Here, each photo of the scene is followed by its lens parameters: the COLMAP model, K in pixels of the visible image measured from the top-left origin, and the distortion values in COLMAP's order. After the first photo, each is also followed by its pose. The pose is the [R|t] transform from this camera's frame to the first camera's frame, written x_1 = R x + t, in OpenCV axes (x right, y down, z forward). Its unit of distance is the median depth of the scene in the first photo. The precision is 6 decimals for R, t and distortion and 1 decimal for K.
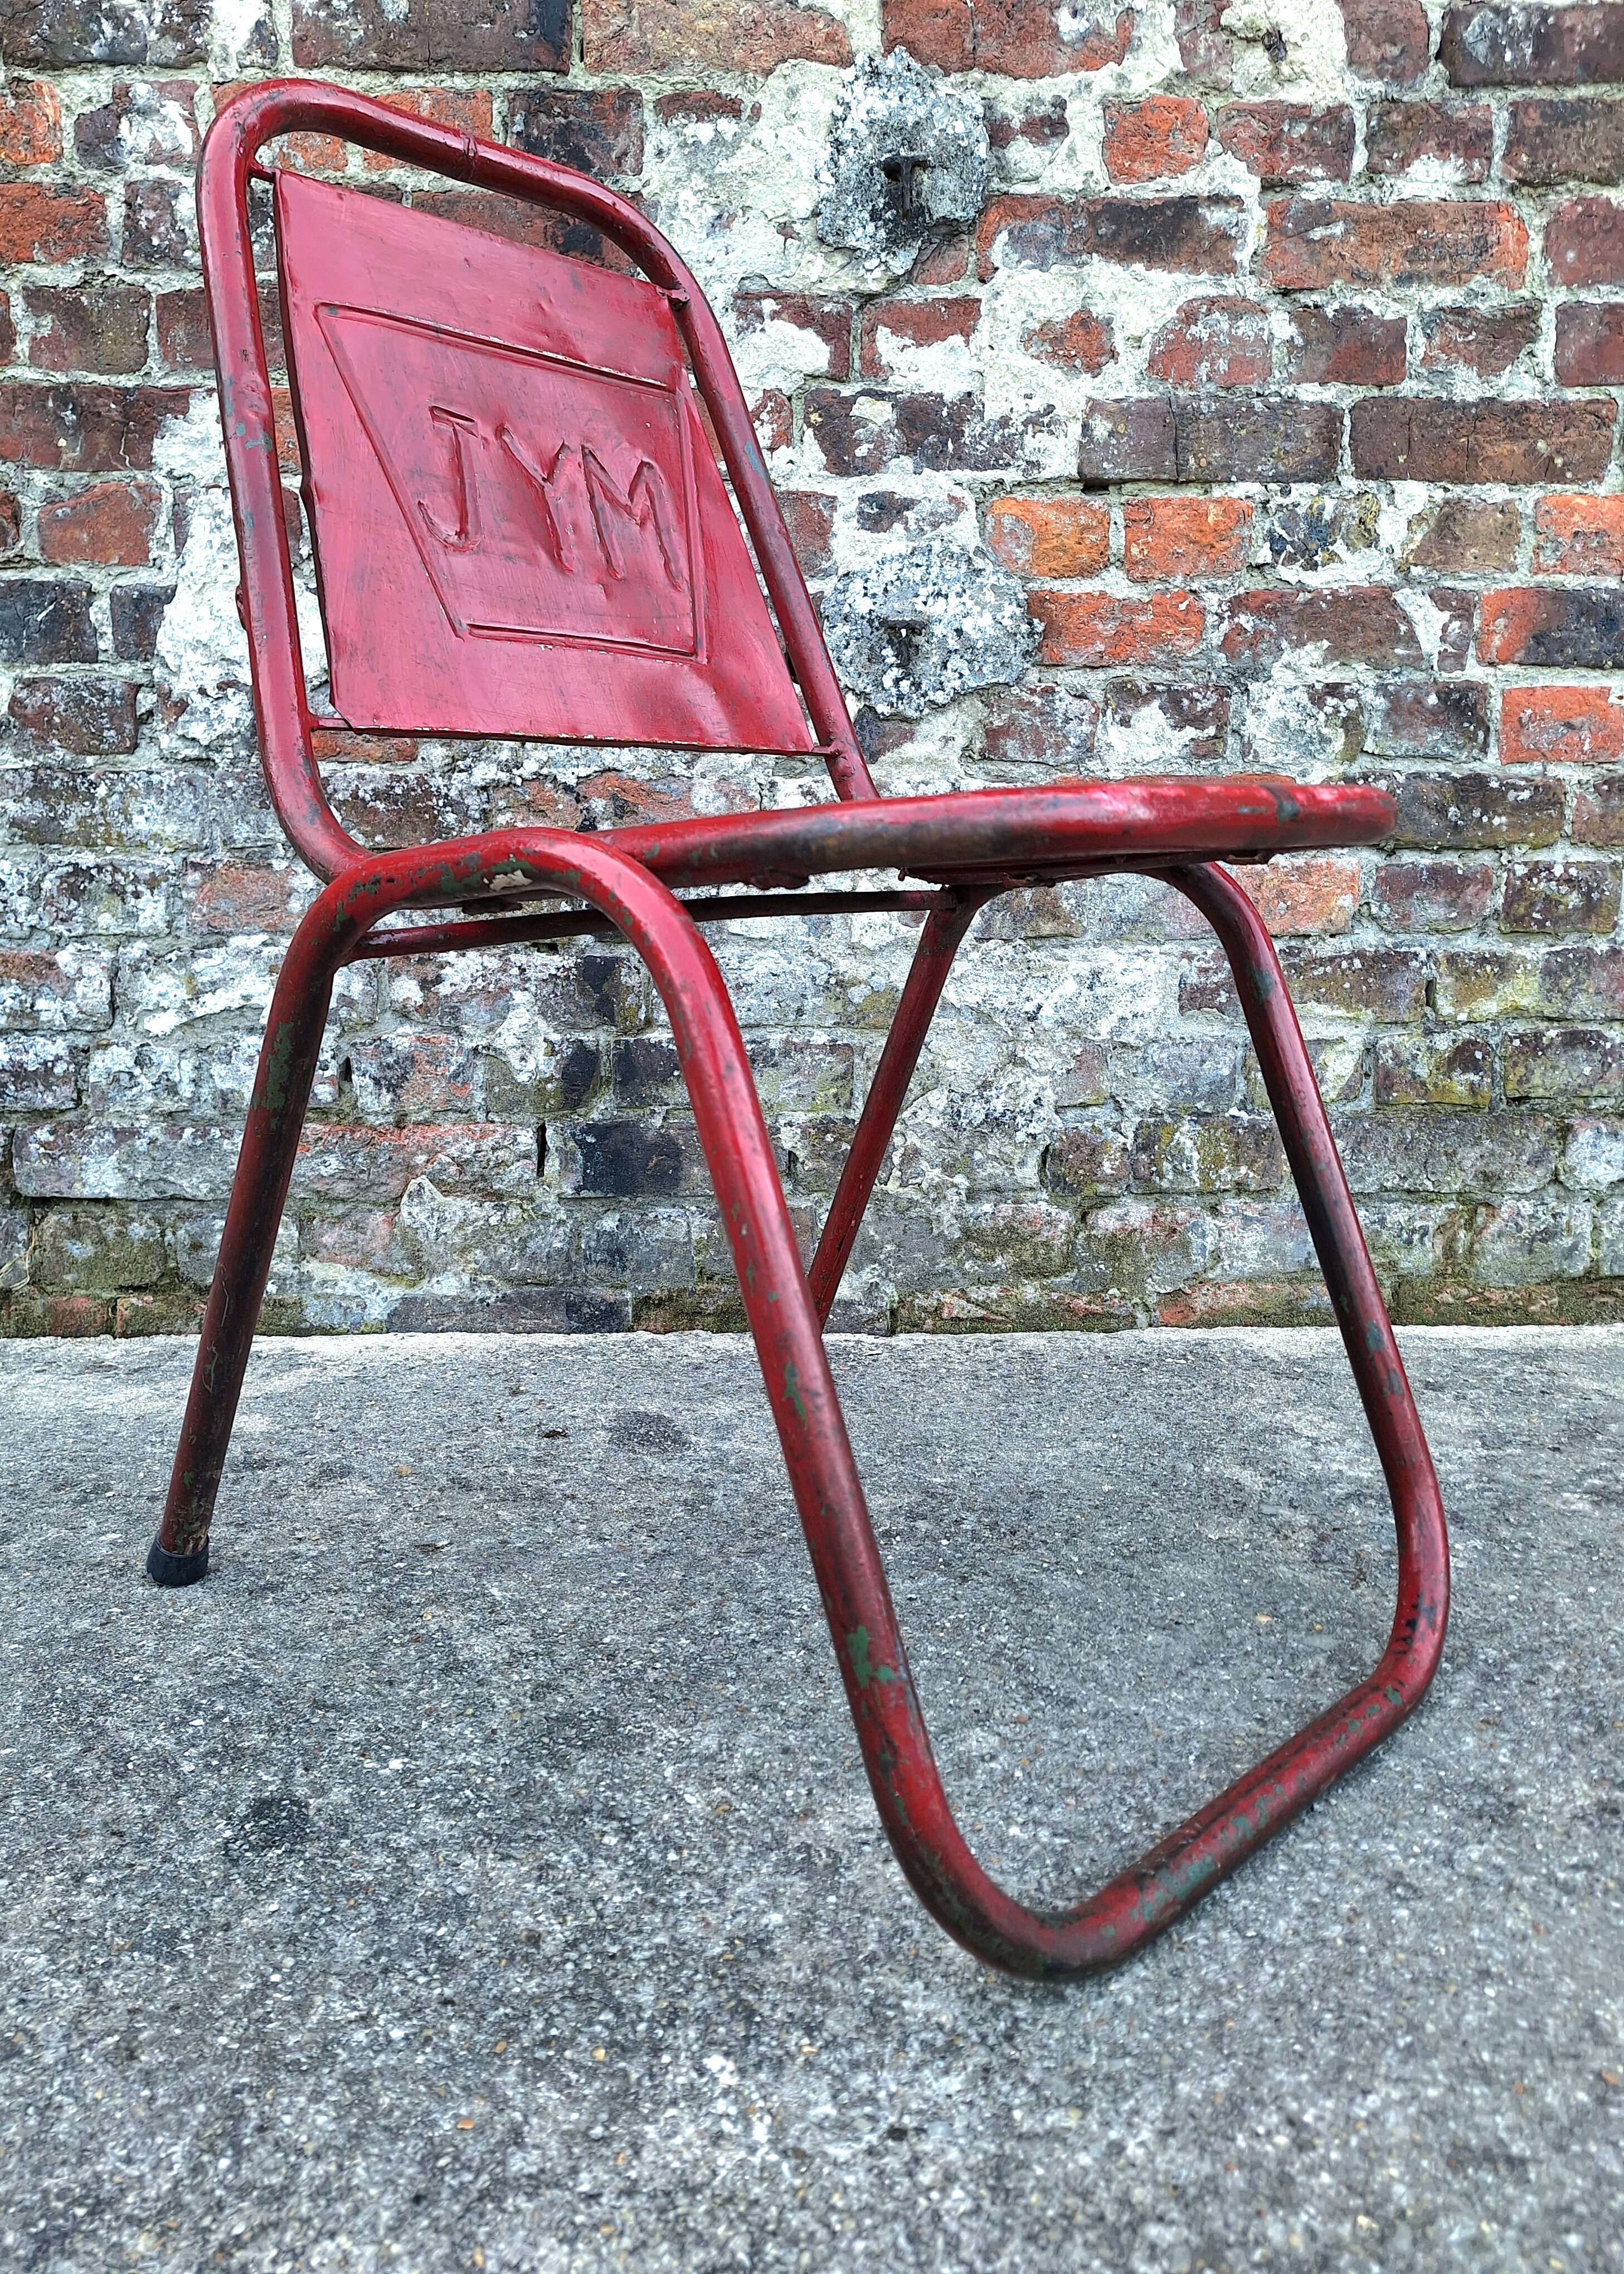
lens RADIAL K [[1574.4, 0, 773.1], [0, 1574.4, 1123.0], [0, 0, 1]] dist [0.114395, -0.152440]
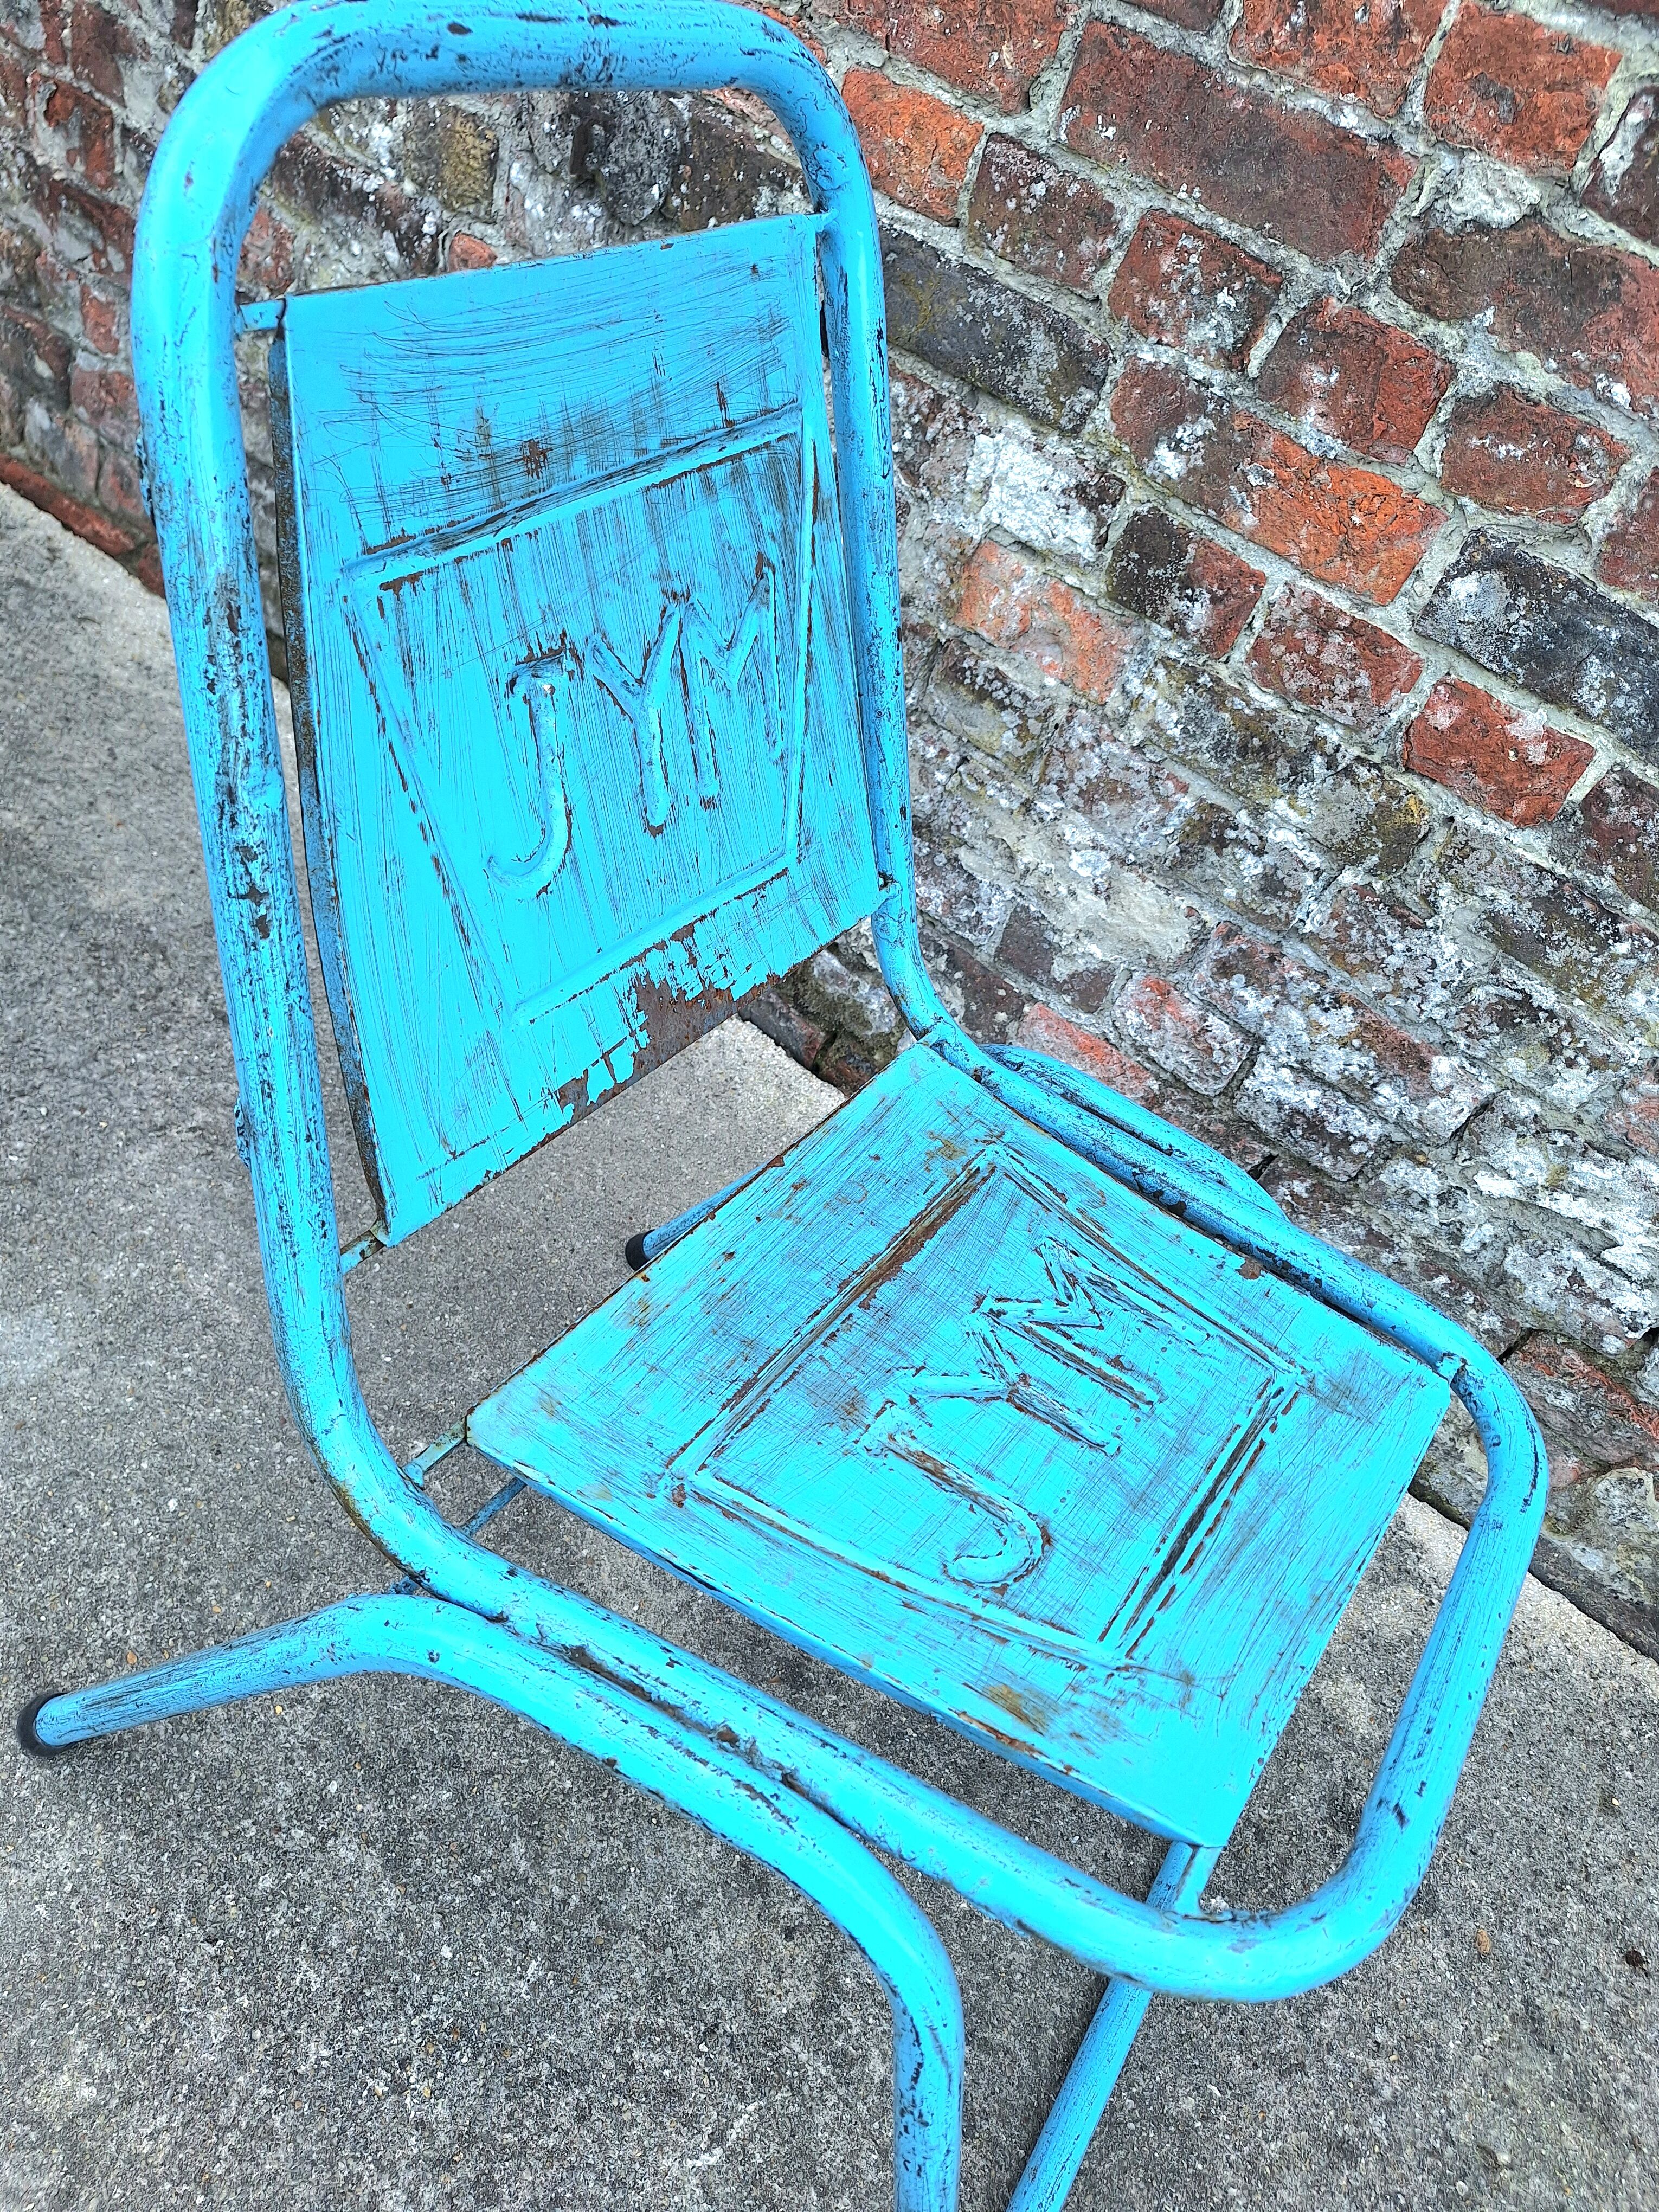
lens RADIAL K [[1544.3, 0, 821.3], [0, 1544.3, 1134.9], [0, 0, 1]] dist [0.069355, -0.085303]
pose [[0.770930, 0.581844, -0.259085, -0.466178], [-0.373037, 0.742188, 0.556776, -0.411879], [0.516246, -0.332588, 0.789224, 0.184629]]
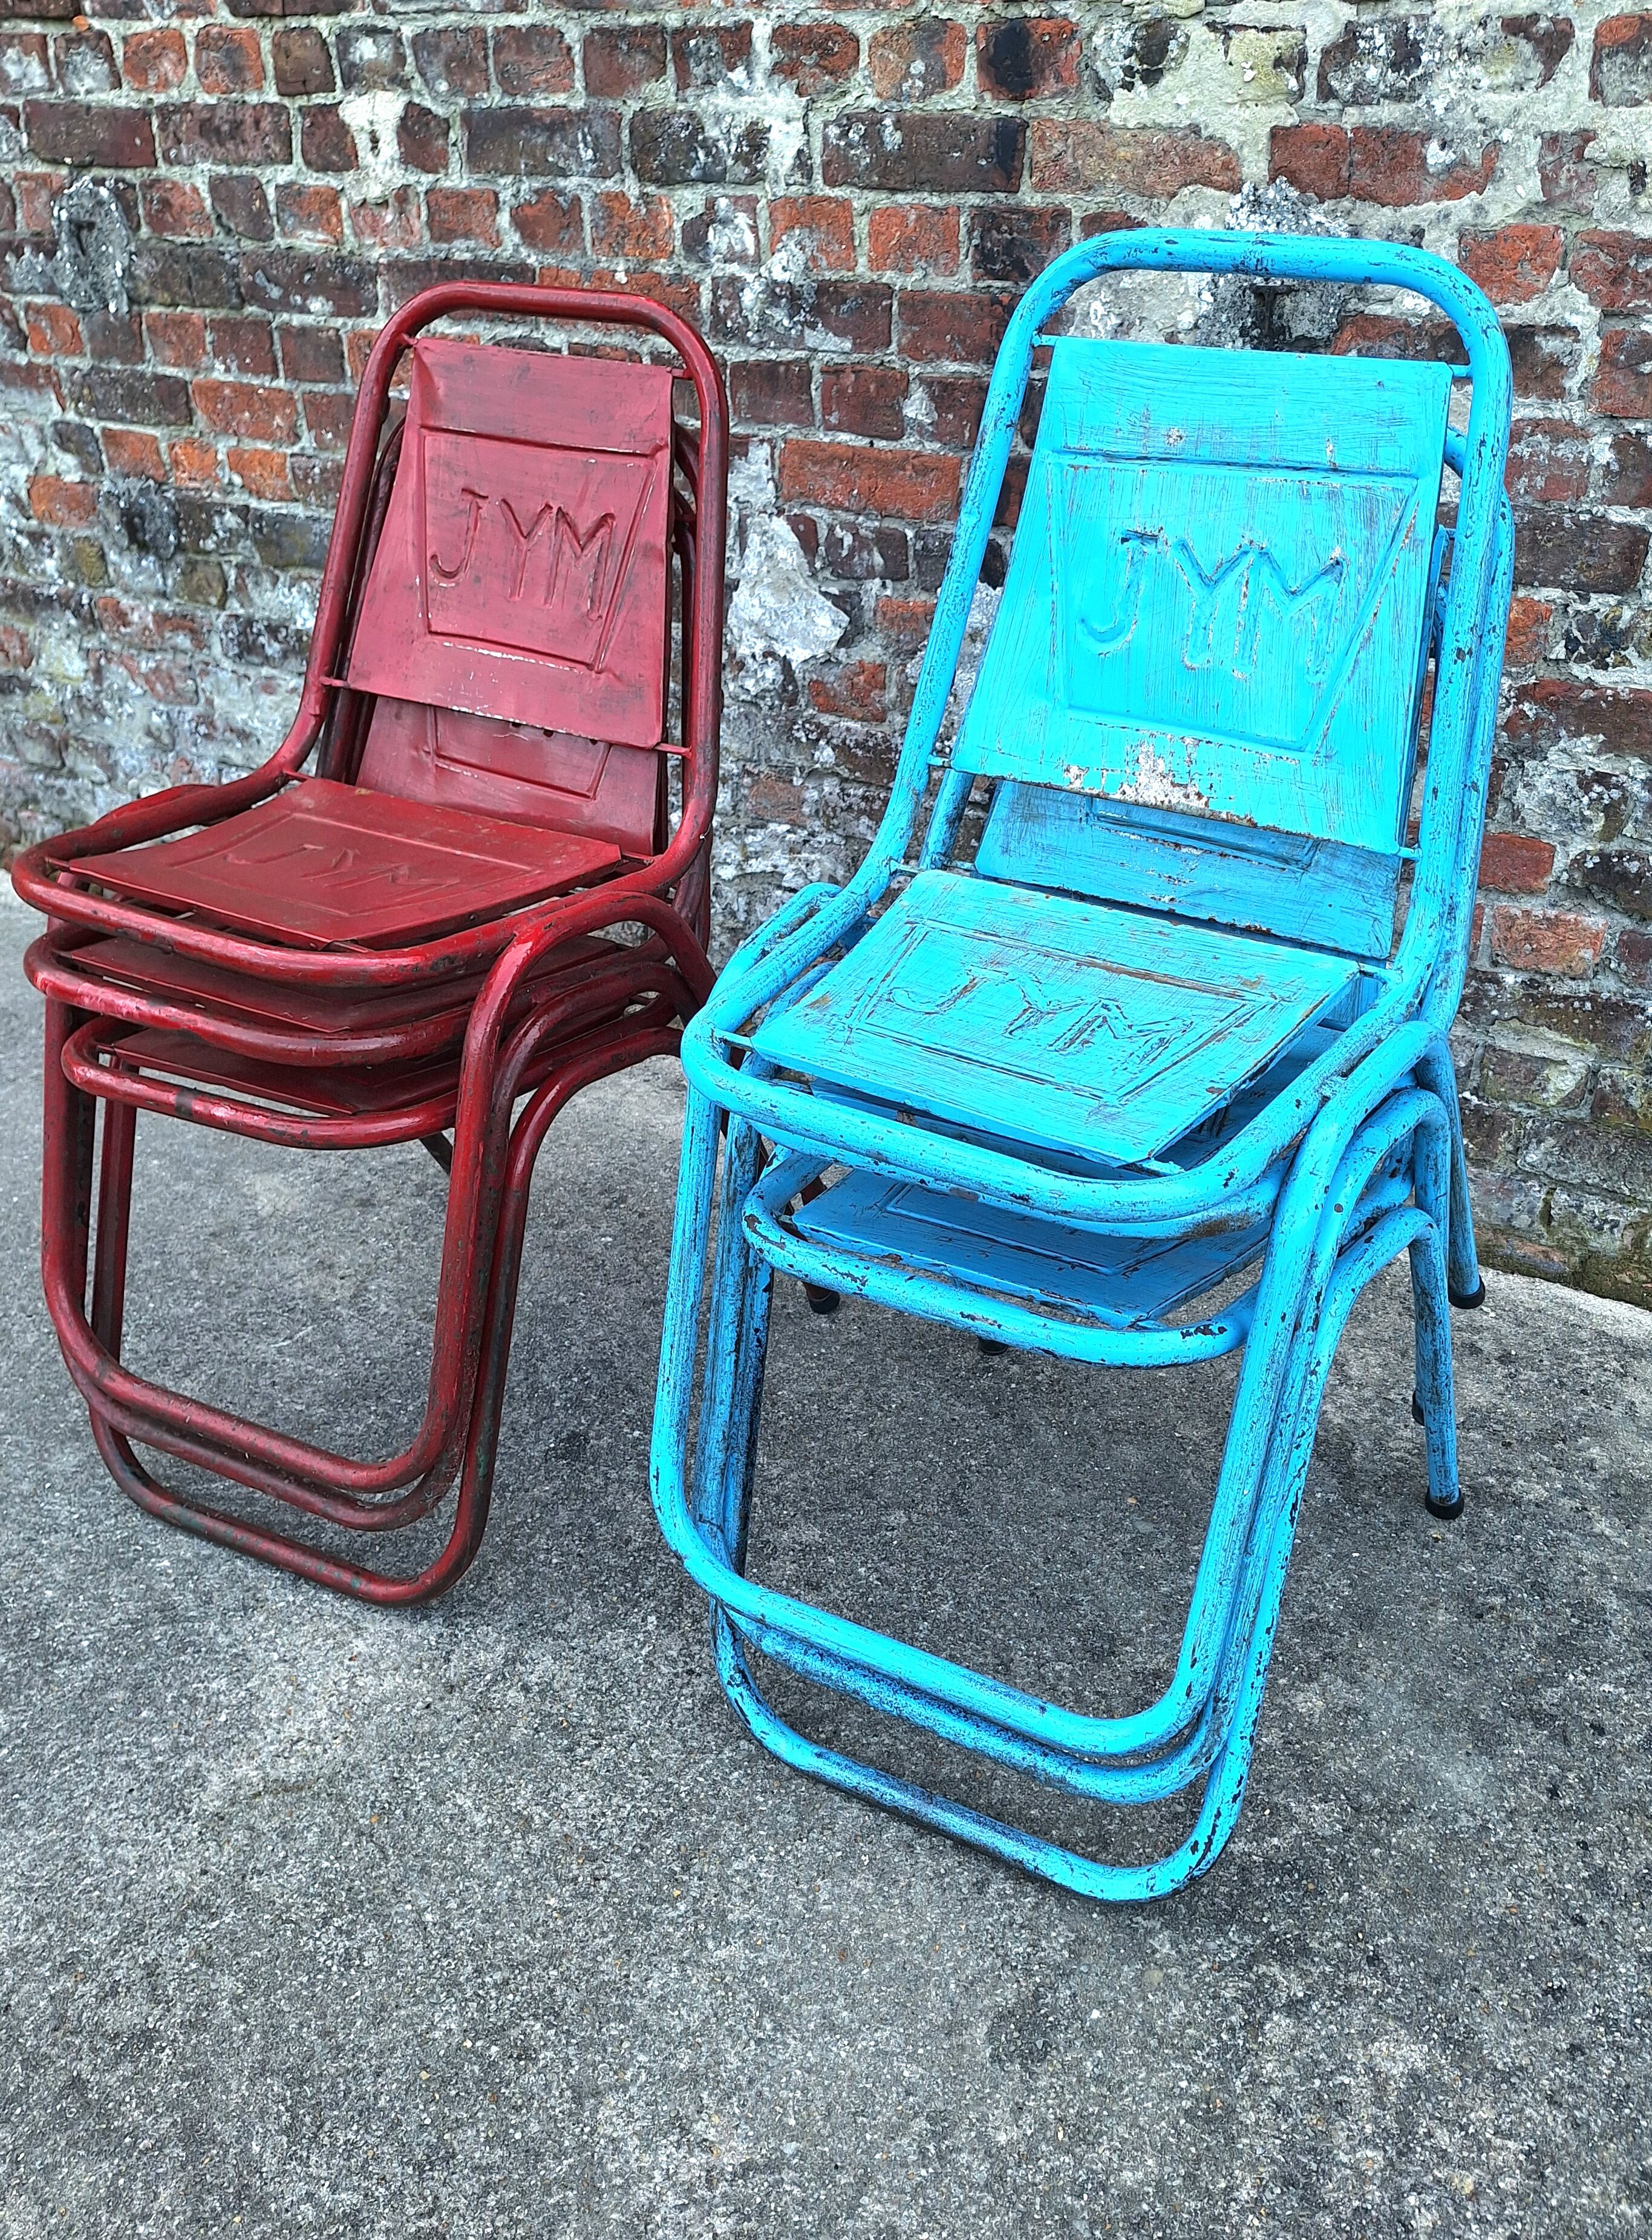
lens RADIAL K [[1706.6, 0, 920.2], [0, 1706.6, 1136.1], [0, 0, 1]] dist [0.098383, -0.144484]
pose [[0.874159, 0.253082, -0.414482, 0.503720], [-0.089370, 0.922733, 0.374935, -0.456018], [0.477345, -0.290711, 0.829234, -0.309852]]
